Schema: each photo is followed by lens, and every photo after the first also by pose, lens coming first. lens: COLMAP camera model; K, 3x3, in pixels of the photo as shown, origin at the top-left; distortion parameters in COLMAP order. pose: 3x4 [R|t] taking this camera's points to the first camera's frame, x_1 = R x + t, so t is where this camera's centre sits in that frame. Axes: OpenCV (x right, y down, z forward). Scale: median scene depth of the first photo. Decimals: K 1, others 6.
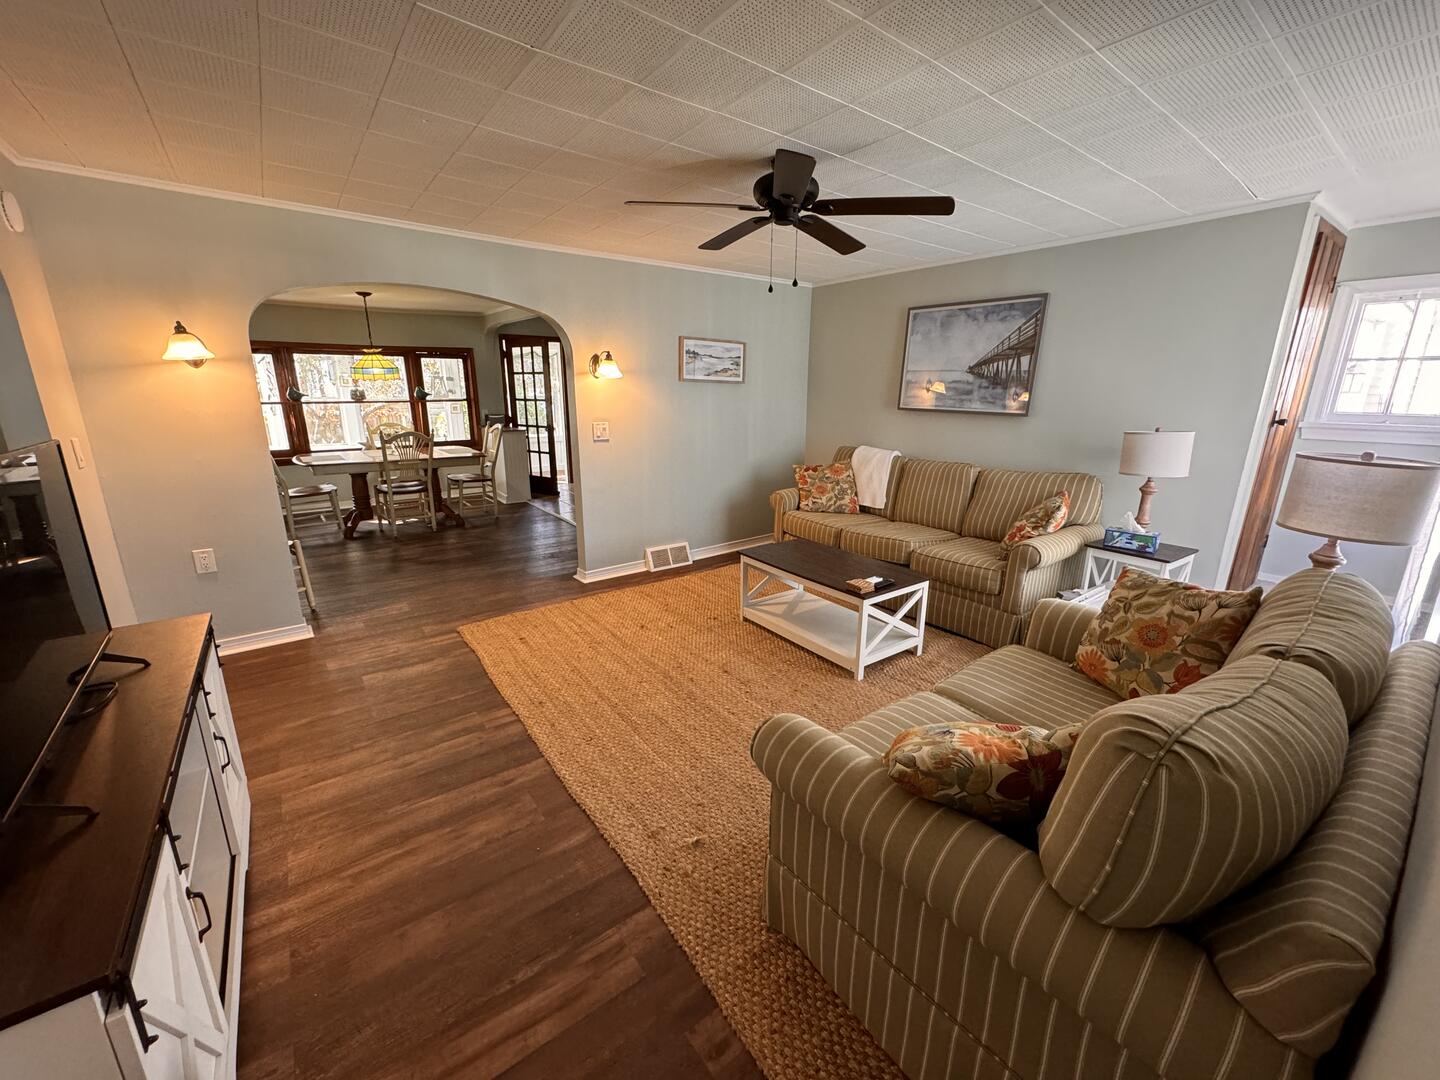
lens RADIAL K [[570.5, 0, 718.2], [0, 570.5, 541.1], [0, 0, 1]] dist [-0.003304, 0.000781]
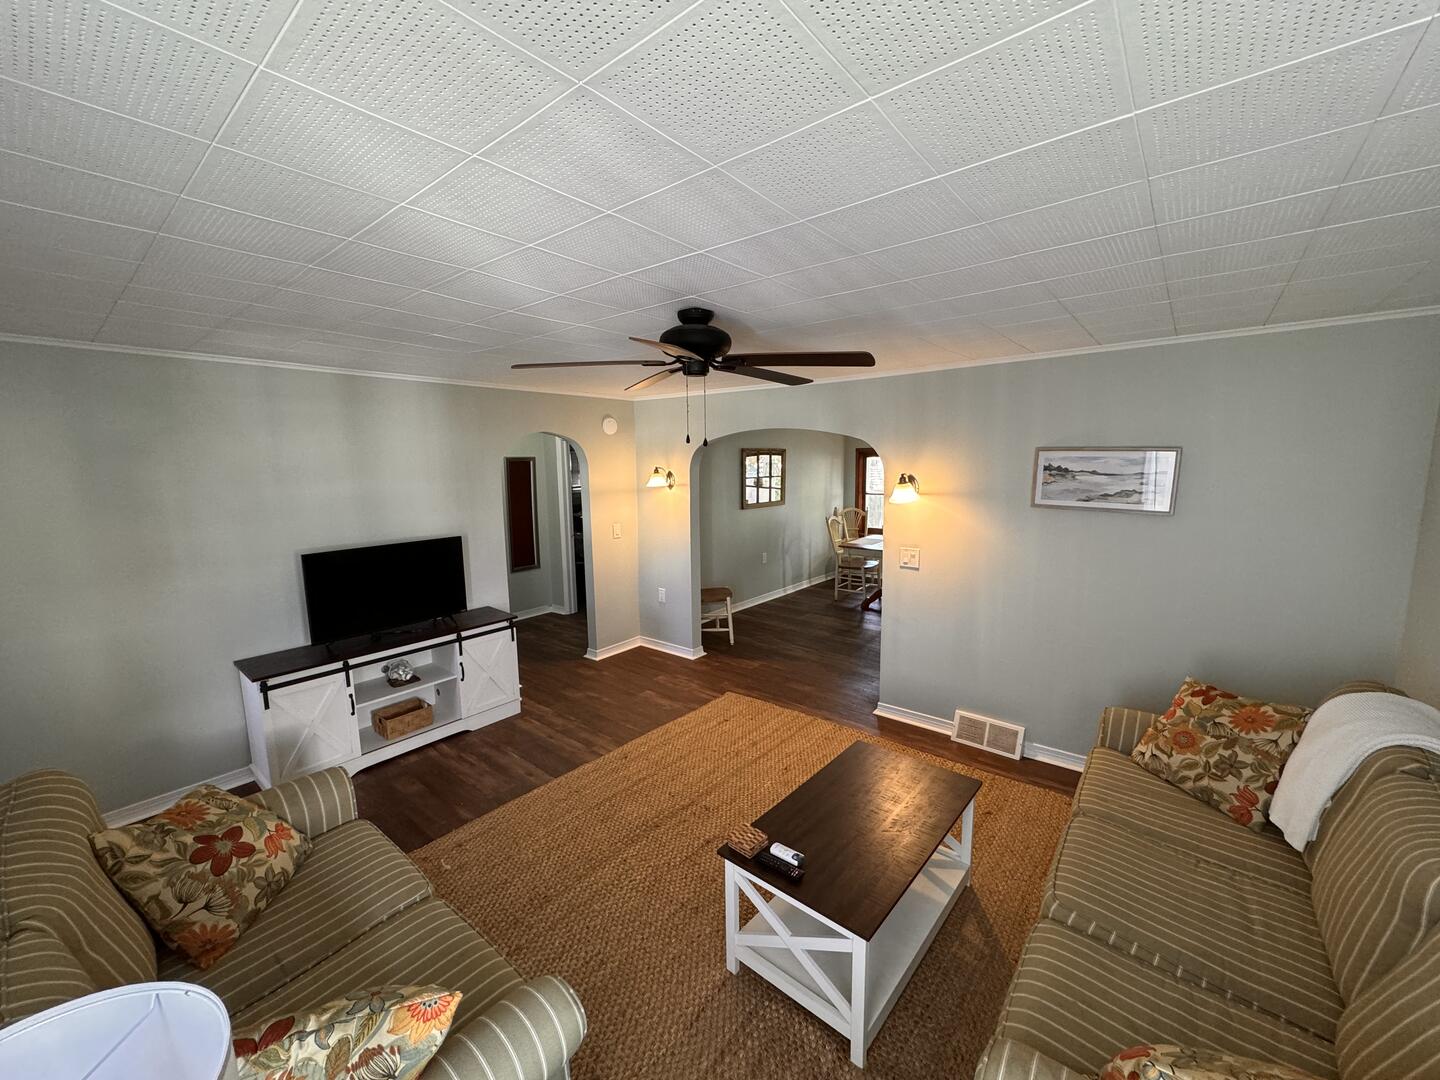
lens RADIAL K [[570.5, 0, 719.8], [0, 570.5, 539.5], [0, 0, 1]] dist [-0.003304, 0.000781]
pose [[0.231474, 0.128378, -0.964333, 0.520677], [-0.235967, 0.969063, 0.072367, -0.191416], [0.943790, 0.210800, 0.254606, 0.432322]]
